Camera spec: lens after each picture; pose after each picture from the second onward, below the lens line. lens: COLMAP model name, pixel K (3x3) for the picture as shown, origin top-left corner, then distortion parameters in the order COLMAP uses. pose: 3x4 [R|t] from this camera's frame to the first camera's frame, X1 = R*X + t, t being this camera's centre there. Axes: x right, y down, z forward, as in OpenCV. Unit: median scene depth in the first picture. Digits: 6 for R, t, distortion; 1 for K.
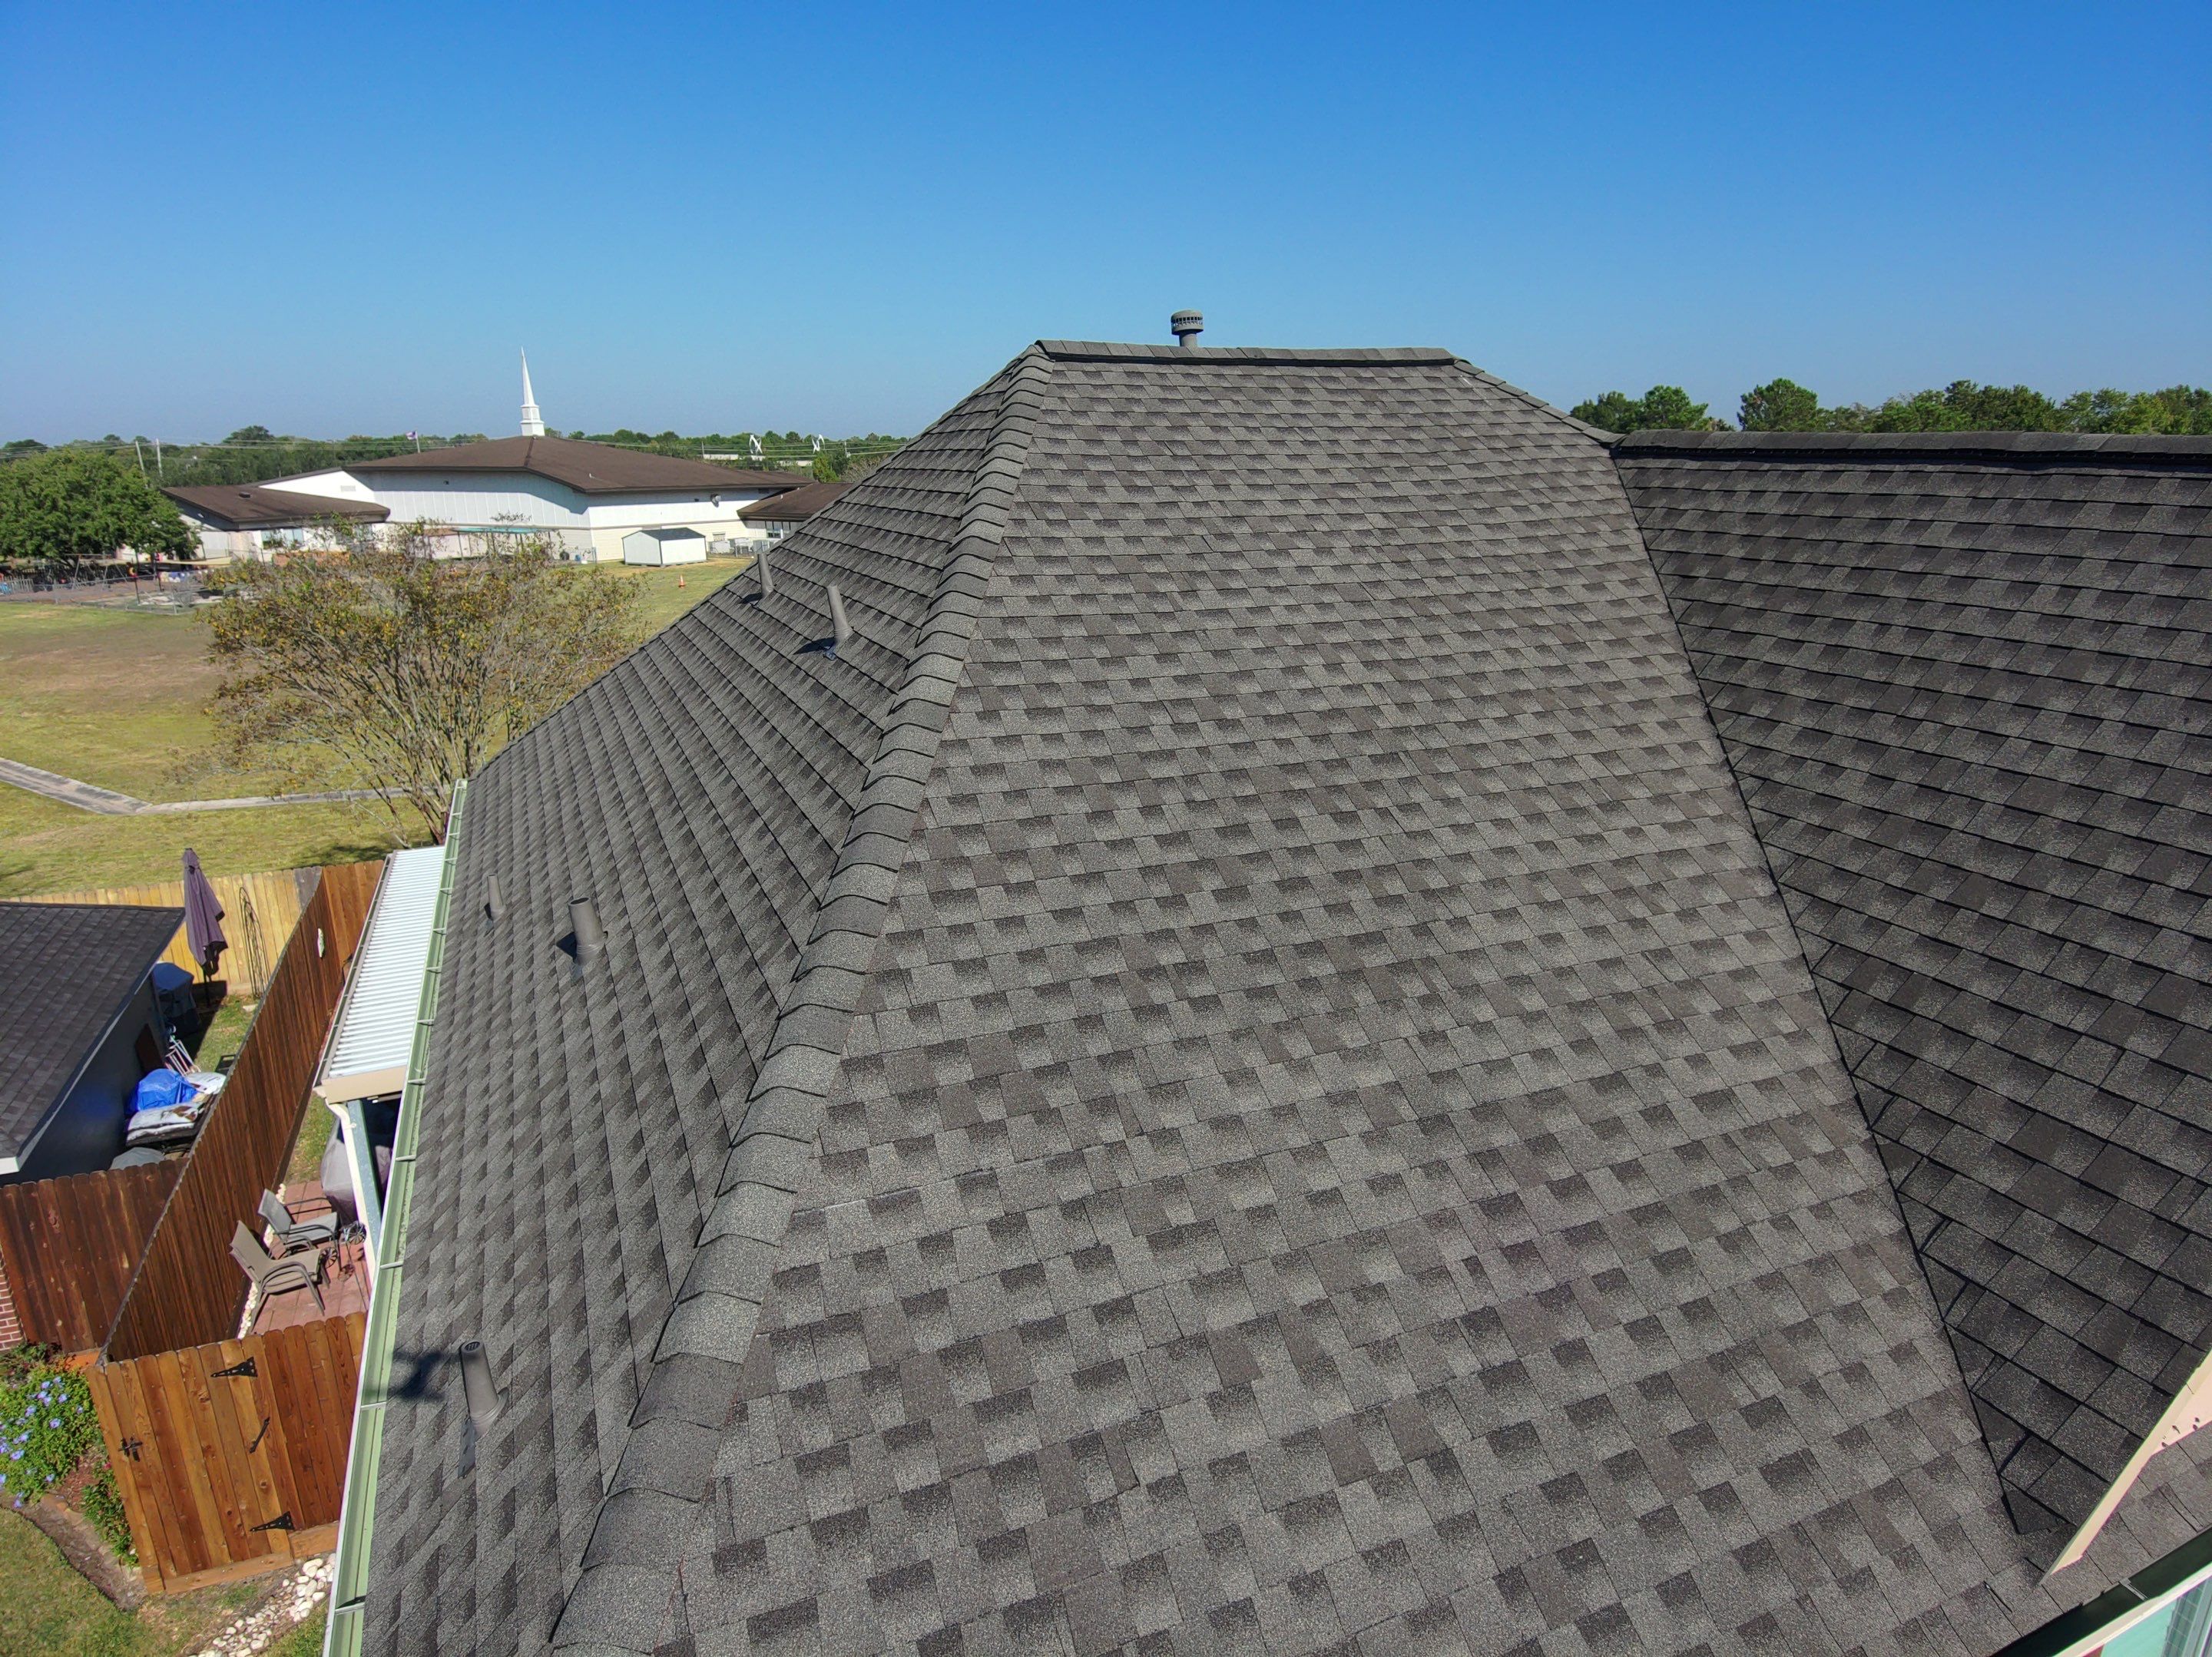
lens RADIAL K [[1303.5, 0, 1112.2], [0, 1303.5, 812.4], [0, 0, 1]] dist [0.084074, -0.112155]
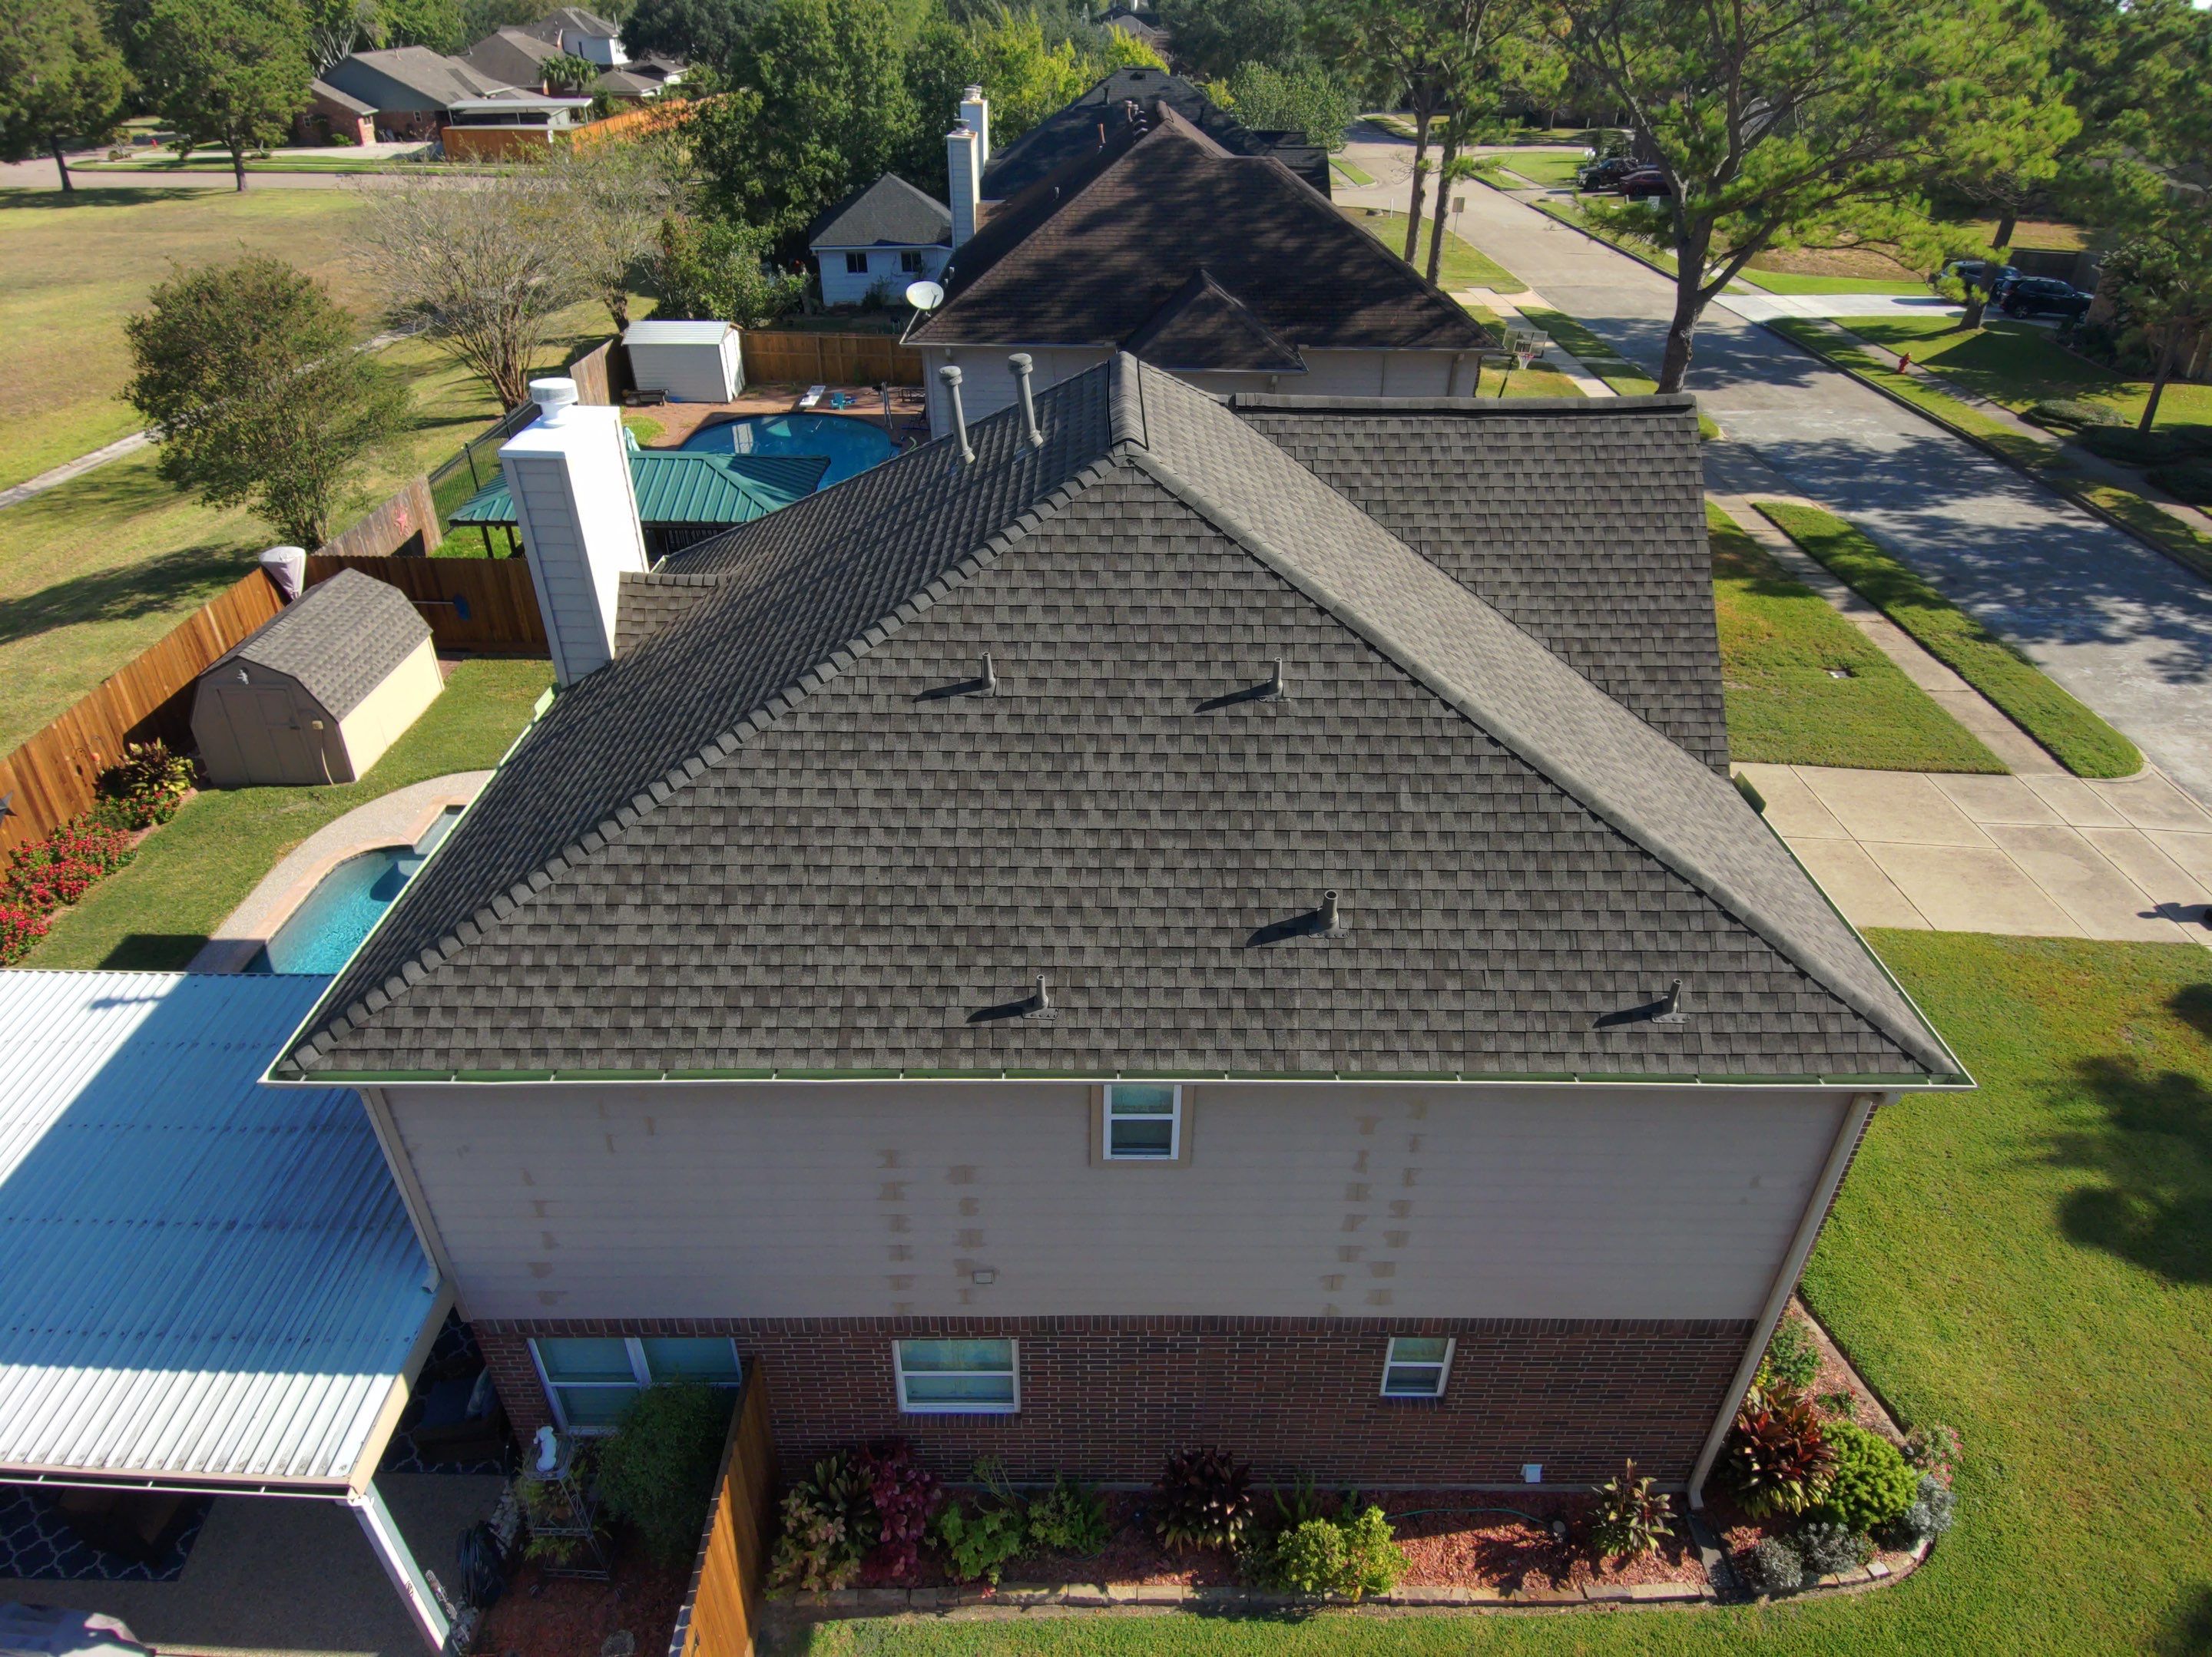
lens RADIAL K [[1304.0, 0, 1112.8], [0, 1304.0, 822.8], [0, 0, 1]] dist [0.083986, -0.110626]
pose [[0.398211, -0.485891, 0.778035, -1.663287], [0.227210, 0.874001, 0.429533, -0.747178], [-0.888709, 0.005733, 0.458436, 0.471150]]
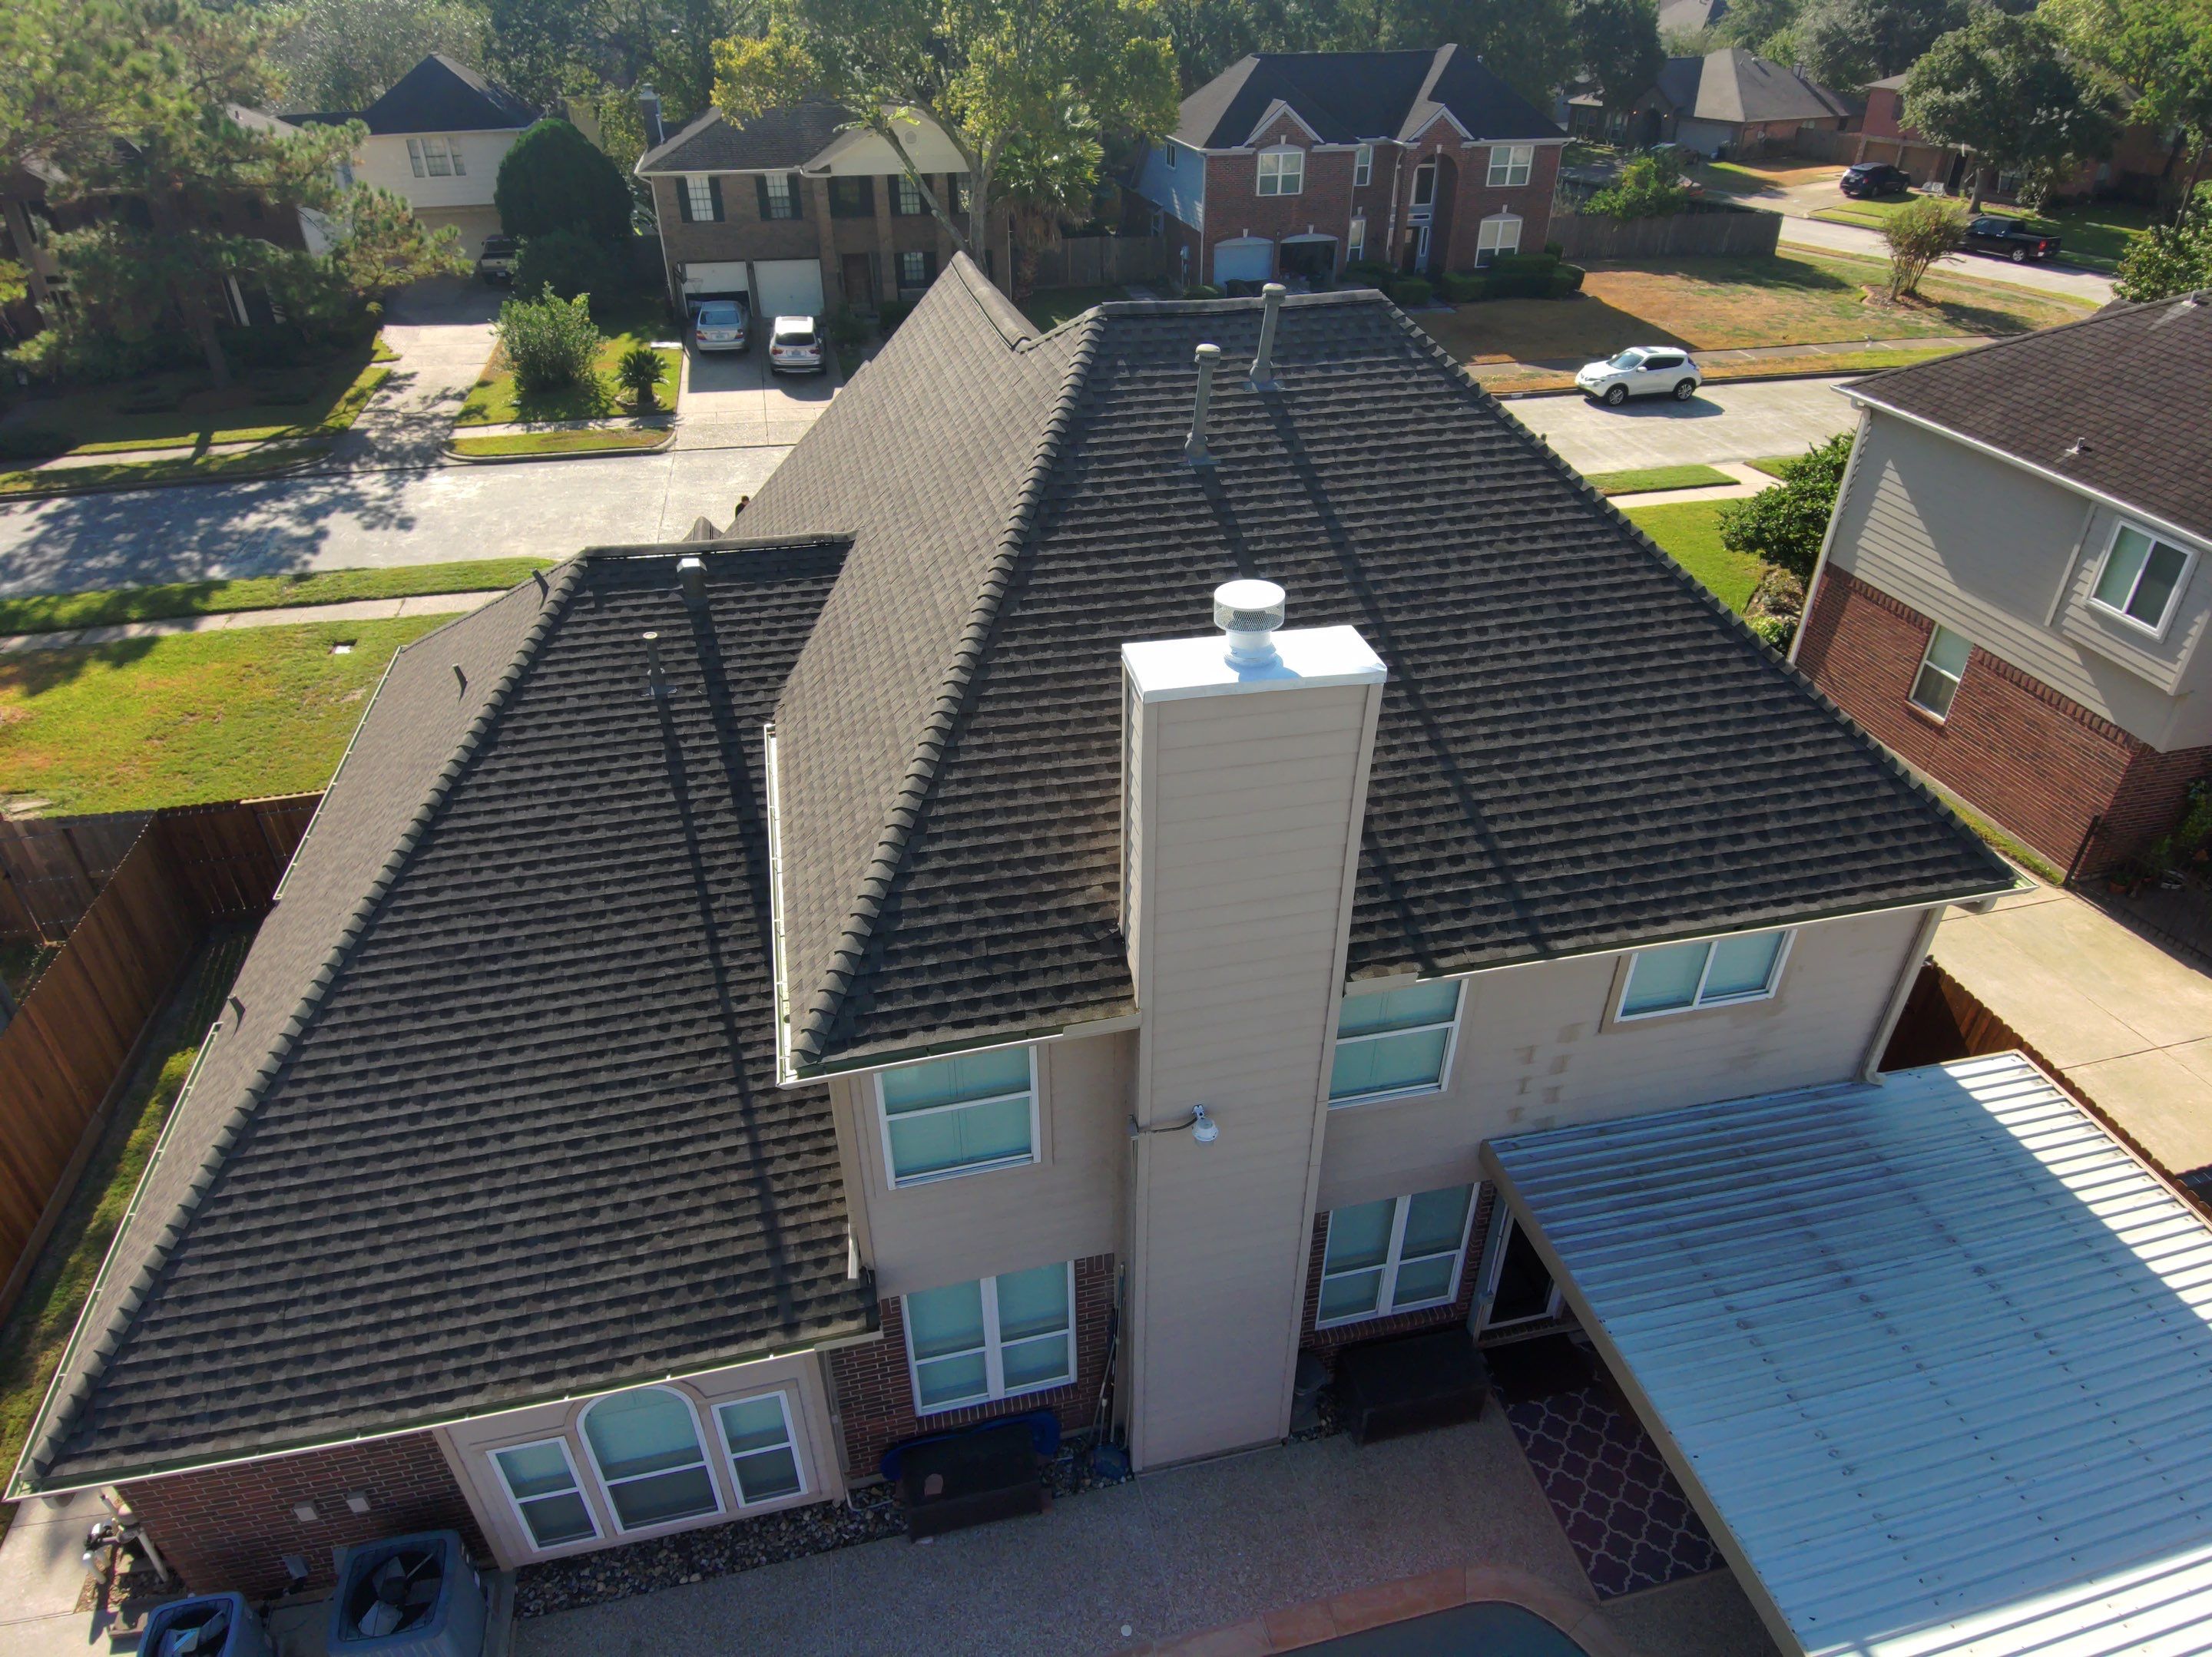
lens RADIAL K [[1304.0, 0, 1112.8], [0, 1304.0, 822.8], [0, 0, 1]] dist [0.083986, -0.110626]
pose [[-0.983059, -0.097461, 0.155233, -0.060146], [0.051683, 0.665161, 0.744910, -1.485716], [-0.175855, 0.740312, -0.648855, 3.342237]]
